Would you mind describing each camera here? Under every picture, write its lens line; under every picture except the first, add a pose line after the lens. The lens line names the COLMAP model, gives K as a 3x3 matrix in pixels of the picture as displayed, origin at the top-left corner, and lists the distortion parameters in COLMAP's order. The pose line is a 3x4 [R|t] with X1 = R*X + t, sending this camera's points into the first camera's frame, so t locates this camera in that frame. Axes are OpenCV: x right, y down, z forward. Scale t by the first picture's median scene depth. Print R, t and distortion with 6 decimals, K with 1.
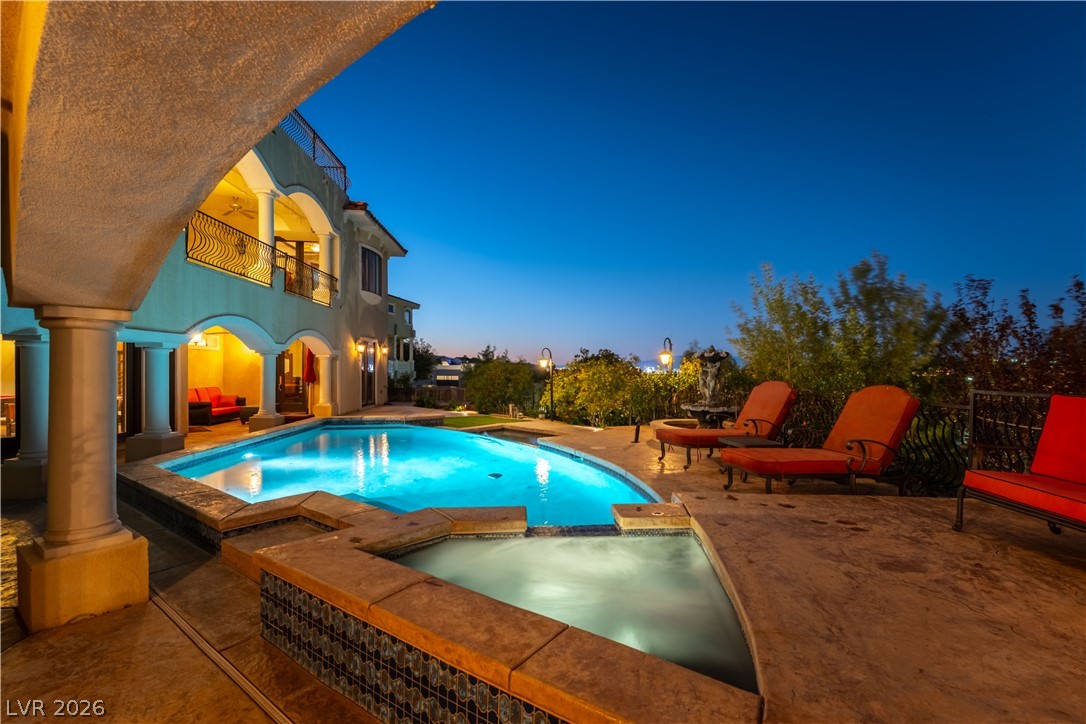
lens RADIAL K [[480.6, 0, 543.0], [0, 480.6, 362.0], [0, 0, 1]] dist [0.000990, -0.000127]
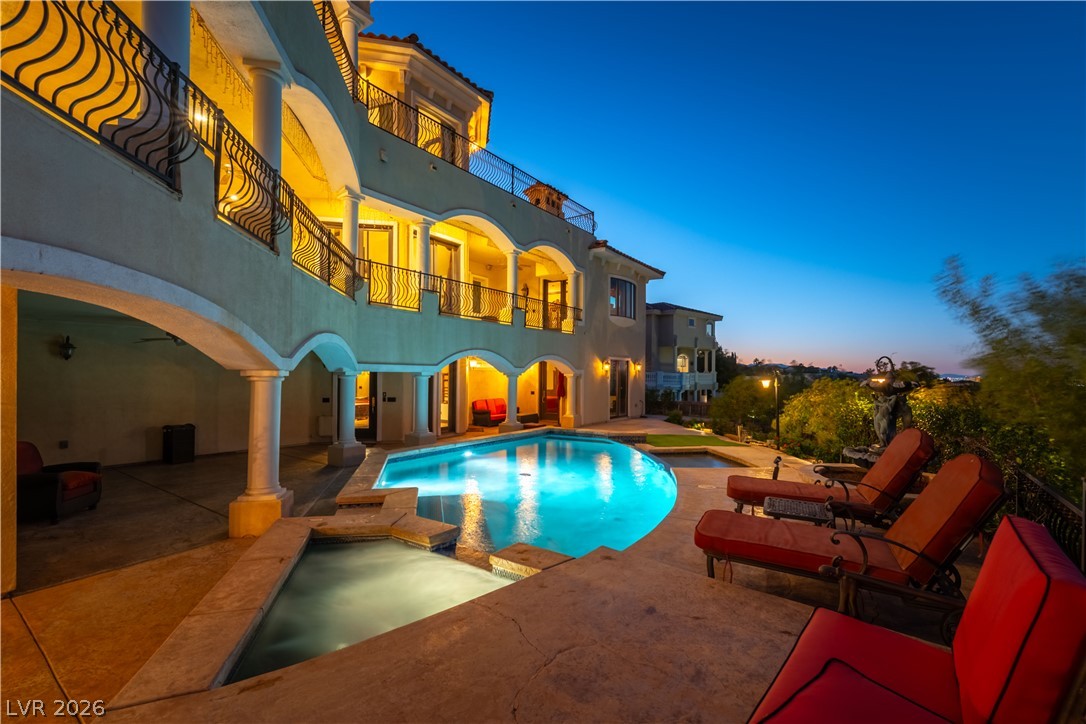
lens RADIAL K [[462.7, 0, 543.0], [0, 462.7, 362.0], [0, 0, 1]] dist [-0.000437, -0.000040]
pose [[0.779715, -0.017514, -0.625889, 0.212352], [0.005171, 0.999755, -0.021535, -0.020374], [0.626113, 0.013555, 0.779615, 0.059037]]
